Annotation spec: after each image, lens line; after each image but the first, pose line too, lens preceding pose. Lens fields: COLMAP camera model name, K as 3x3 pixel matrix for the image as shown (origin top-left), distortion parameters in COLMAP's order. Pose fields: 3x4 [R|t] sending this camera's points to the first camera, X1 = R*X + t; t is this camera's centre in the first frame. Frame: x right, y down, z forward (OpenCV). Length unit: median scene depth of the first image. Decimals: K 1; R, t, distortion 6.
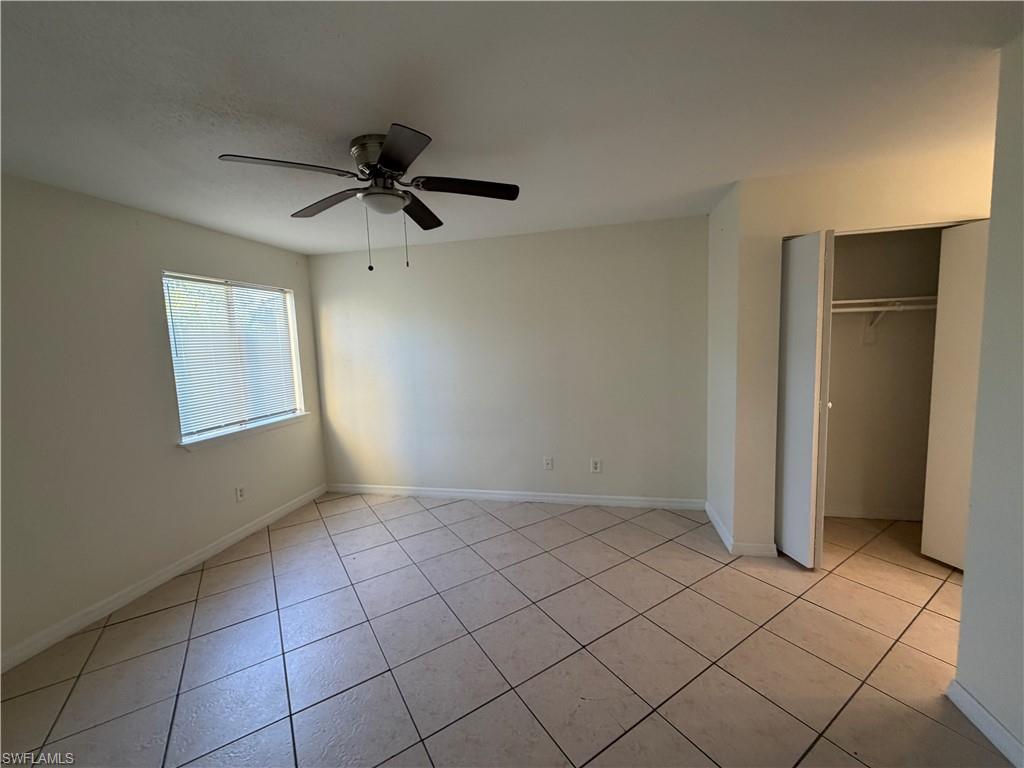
lens RADIAL K [[406.7, 0, 508.3], [0, 406.7, 387.8], [0, 0, 1]] dist [0.000189, -0.000935]
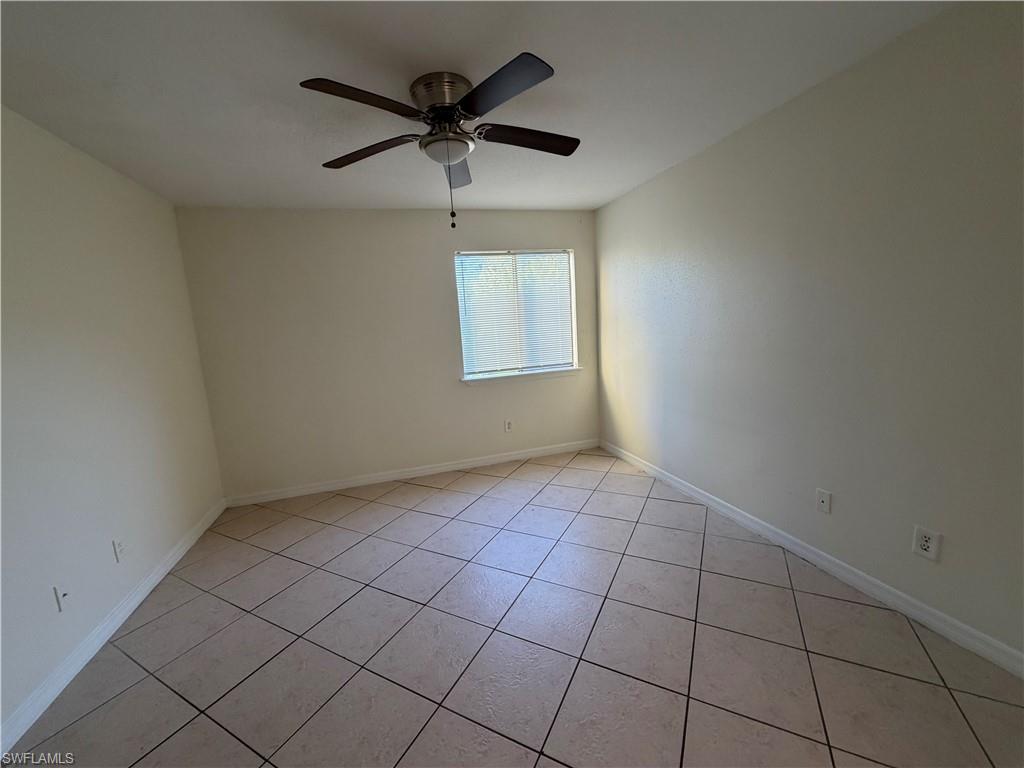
lens RADIAL K [[406.7, 0, 504.2], [0, 406.7, 385.1], [0, 0, 1]] dist [0.000189, -0.000935]
pose [[0.491699, 0.142600, -0.859010, 0.350874], [-0.051642, 0.989539, 0.134708, -0.027754], [0.869233, -0.021875, 0.493919, 0.342674]]
